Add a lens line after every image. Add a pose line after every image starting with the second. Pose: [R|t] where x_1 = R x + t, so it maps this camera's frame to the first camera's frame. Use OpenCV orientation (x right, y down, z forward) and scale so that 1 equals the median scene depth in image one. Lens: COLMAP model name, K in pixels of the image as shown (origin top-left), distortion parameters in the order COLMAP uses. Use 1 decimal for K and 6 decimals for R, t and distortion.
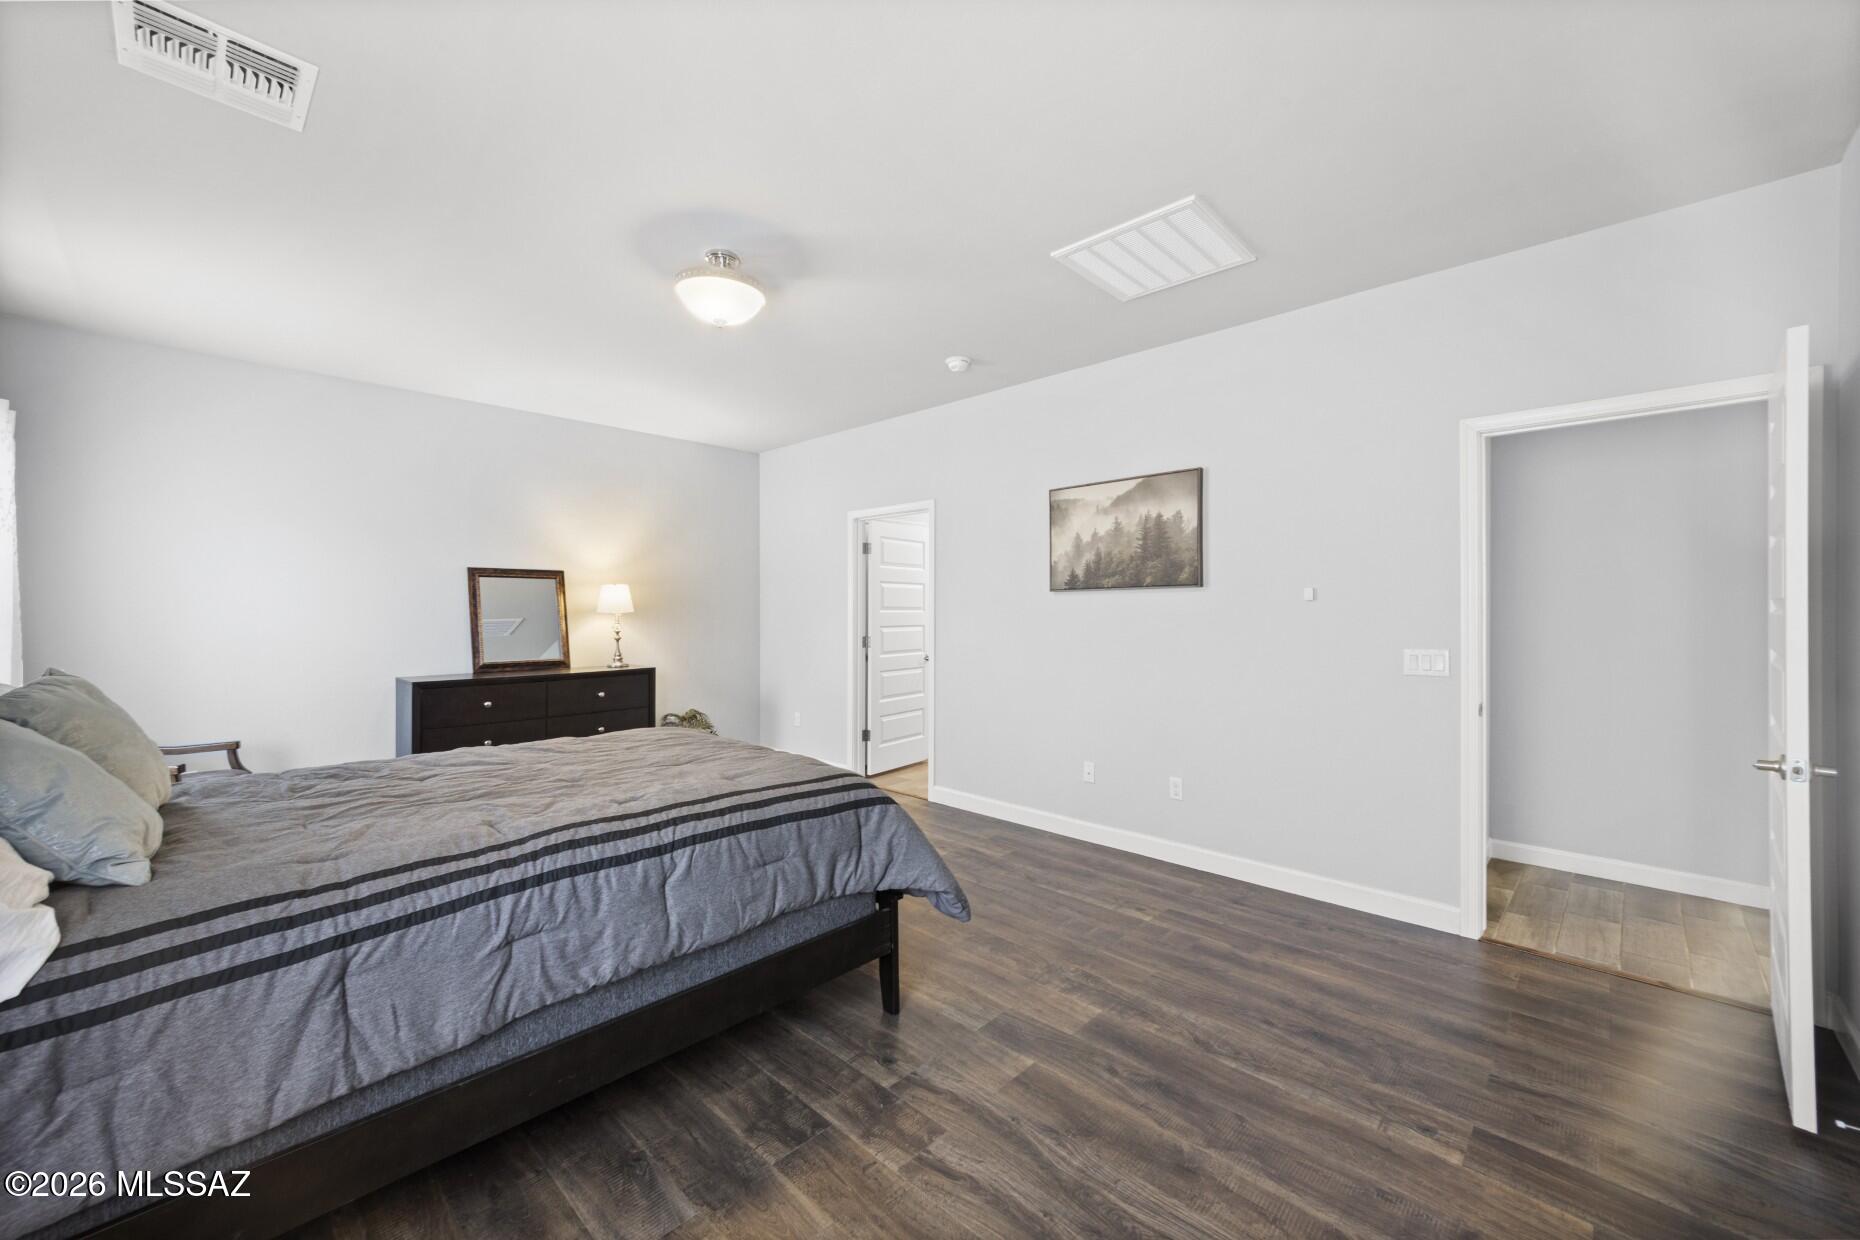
lens RADIAL K [[720.2, 0, 934.8], [0, 720.2, 611.1], [0, 0, 1]] dist [0.001163, 0.000160]
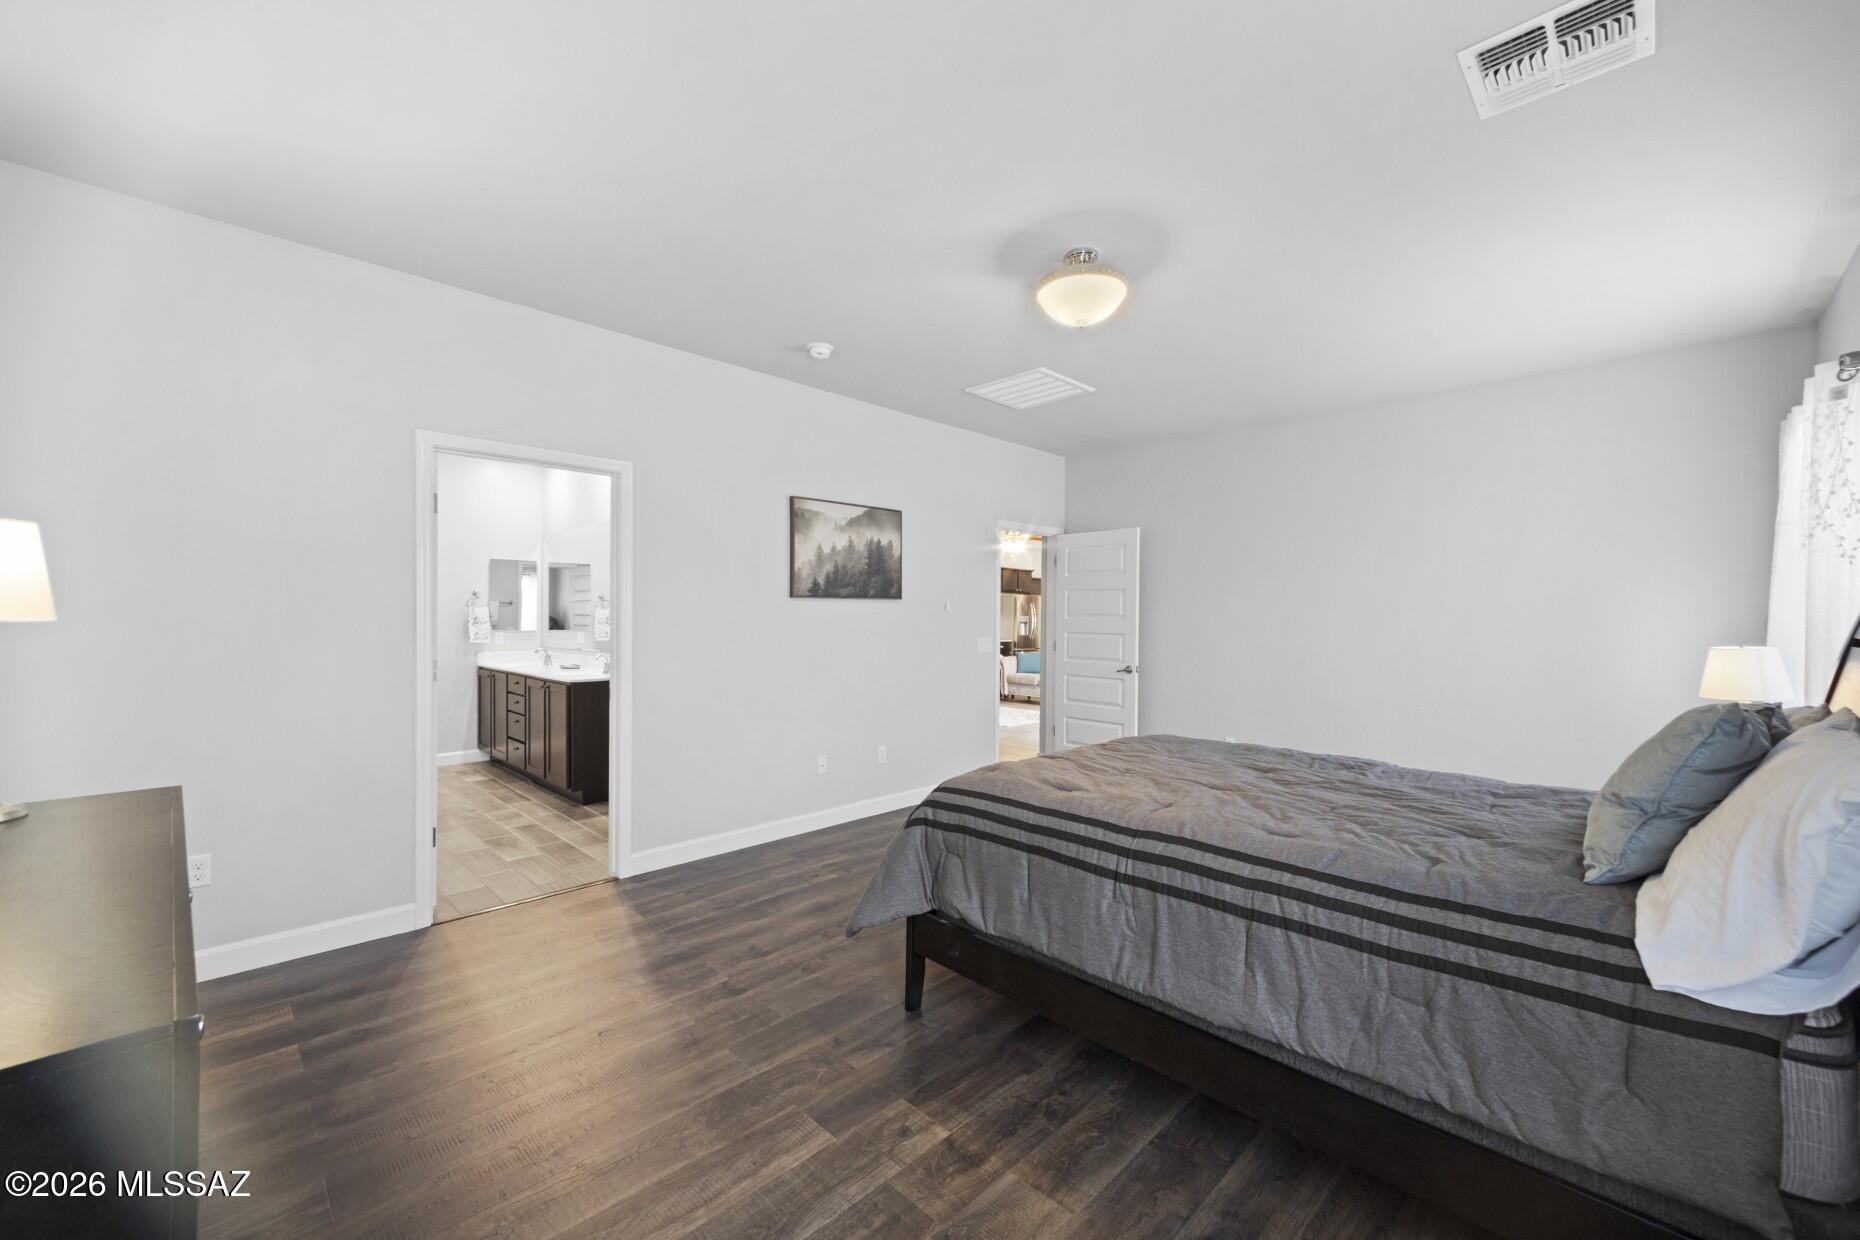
lens RADIAL K [[742.8, 0, 924.9], [0, 742.8, 616.8], [0, 0, 1]] dist [0.001071, 0.000234]
pose [[0.028253, -0.001874, 0.999599, -0.940637], [-0.010590, 0.999942, 0.002174, -0.004498], [-0.999545, -0.010647, 0.028231, 0.847040]]
